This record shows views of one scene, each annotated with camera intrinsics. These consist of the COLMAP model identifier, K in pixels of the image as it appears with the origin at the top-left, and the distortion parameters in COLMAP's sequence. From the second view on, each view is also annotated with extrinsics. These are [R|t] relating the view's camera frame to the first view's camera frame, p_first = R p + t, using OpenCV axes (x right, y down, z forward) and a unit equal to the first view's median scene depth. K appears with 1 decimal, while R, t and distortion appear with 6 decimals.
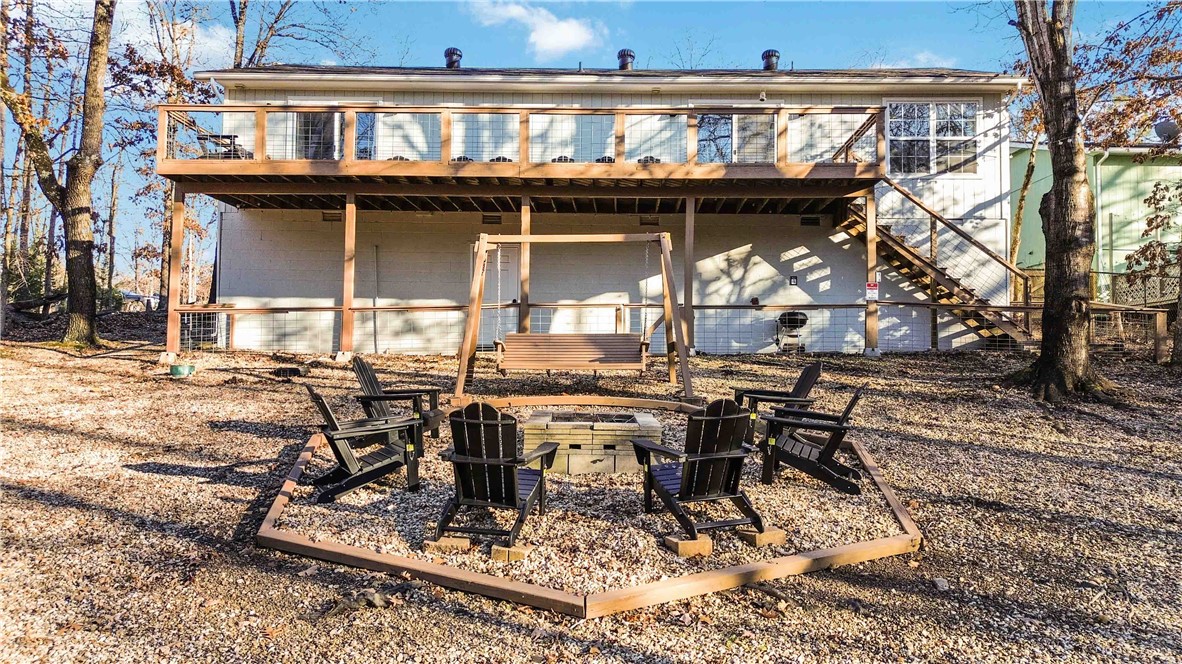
lens RADIAL K [[819.3, 0, 591.0], [0, 819.3, 332.0], [0, 0, 1]] dist [0.066893, -0.059637]
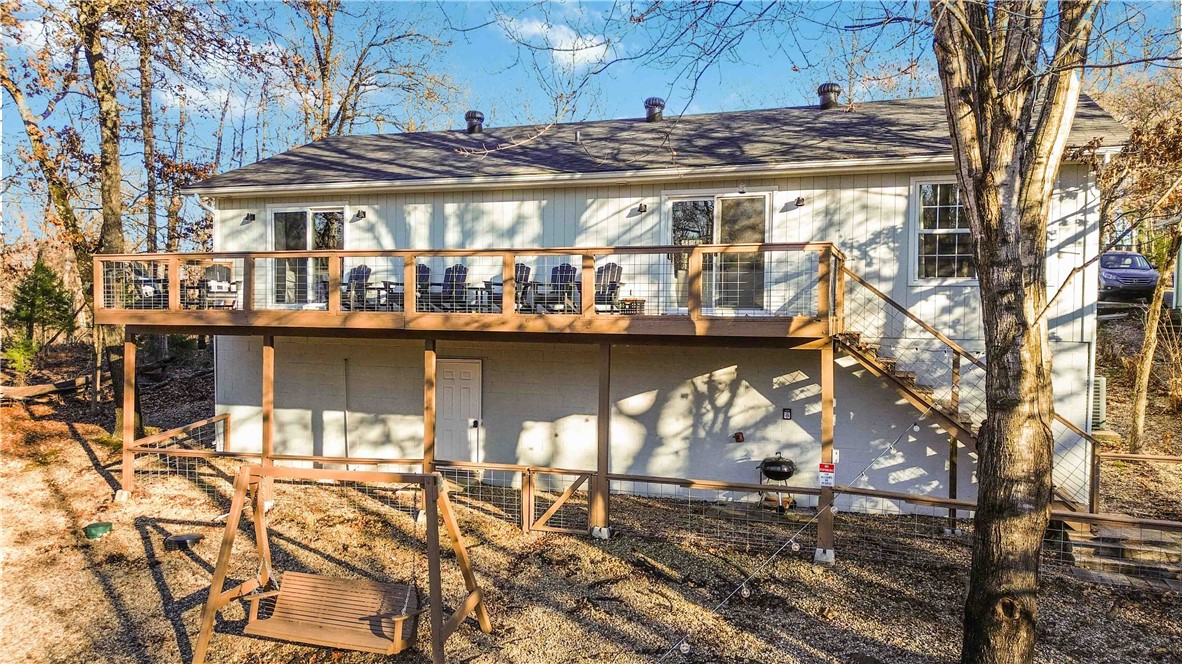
lens RADIAL K [[823.5, 0, 591.0], [0, 823.5, 332.0], [0, 0, 1]] dist [0.038267, -0.061079]
pose [[0.950330, 0.009760, -0.311091, 0.311845], [0.013244, 0.997335, 0.071746, -0.200978], [0.310962, -0.072303, 0.947668, 0.185684]]
